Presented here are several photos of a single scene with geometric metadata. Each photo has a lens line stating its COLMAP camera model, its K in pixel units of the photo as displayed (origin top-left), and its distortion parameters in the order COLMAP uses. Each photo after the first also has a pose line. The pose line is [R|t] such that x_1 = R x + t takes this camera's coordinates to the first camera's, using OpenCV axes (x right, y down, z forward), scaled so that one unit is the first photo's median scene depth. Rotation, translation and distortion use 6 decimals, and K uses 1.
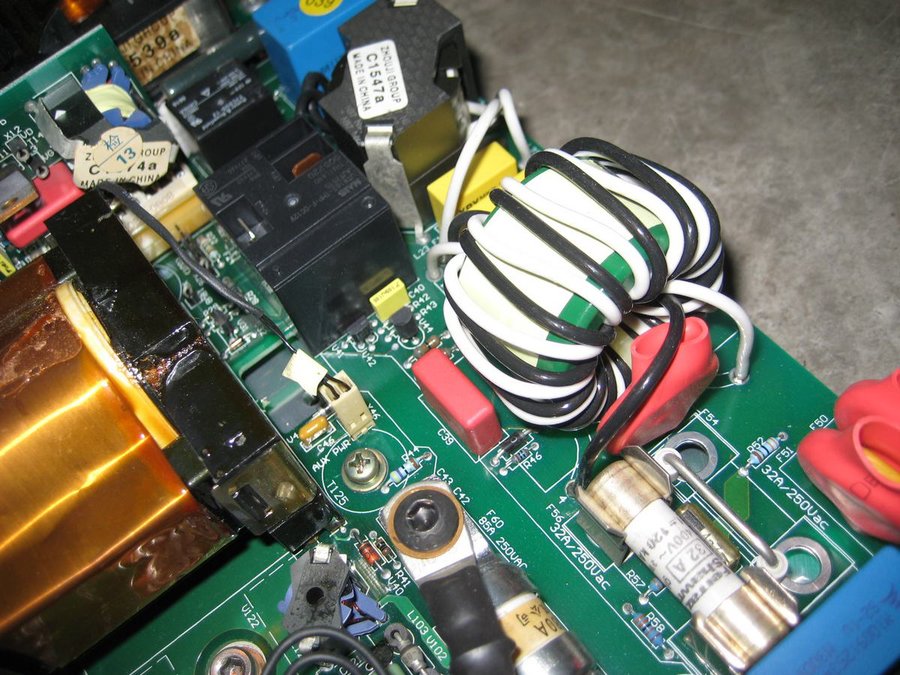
lens RADIAL K [[945.8, 0, 450.0], [0, 945.8, 337.5], [0, 0, 1]] dist [-0.175768, 0.230141]
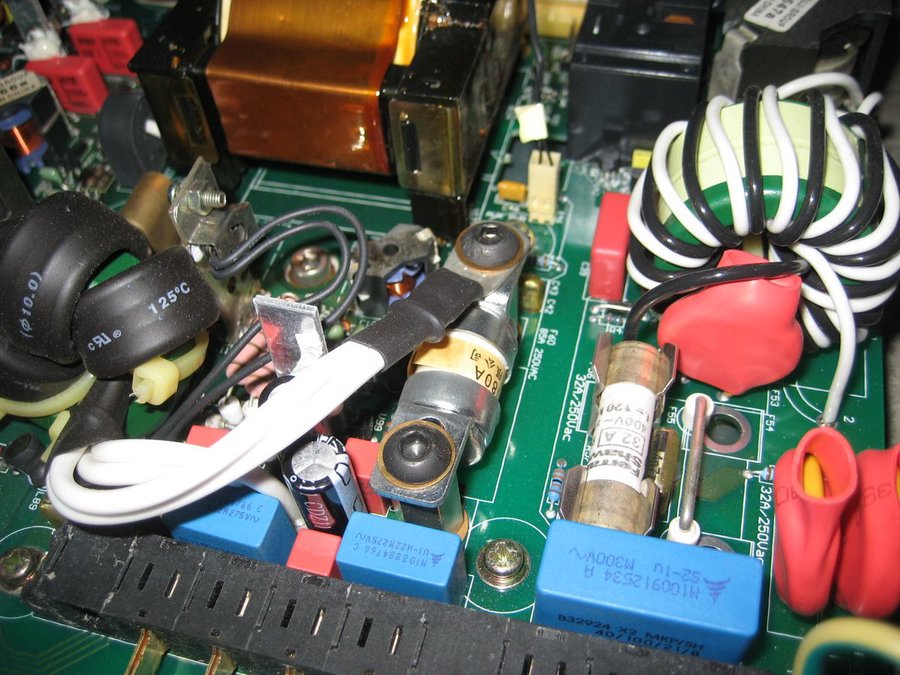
lens RADIAL K [[974.3, 0, 450.0], [0, 974.3, 337.5], [0, 0, 1]] dist [-0.130139, 0.025111]
pose [[0.611977, 0.690715, -0.385224, 0.424521], [-0.705452, 0.696934, 0.128919, 0.138807], [0.357521, 0.192862, 0.913774, -0.060445]]
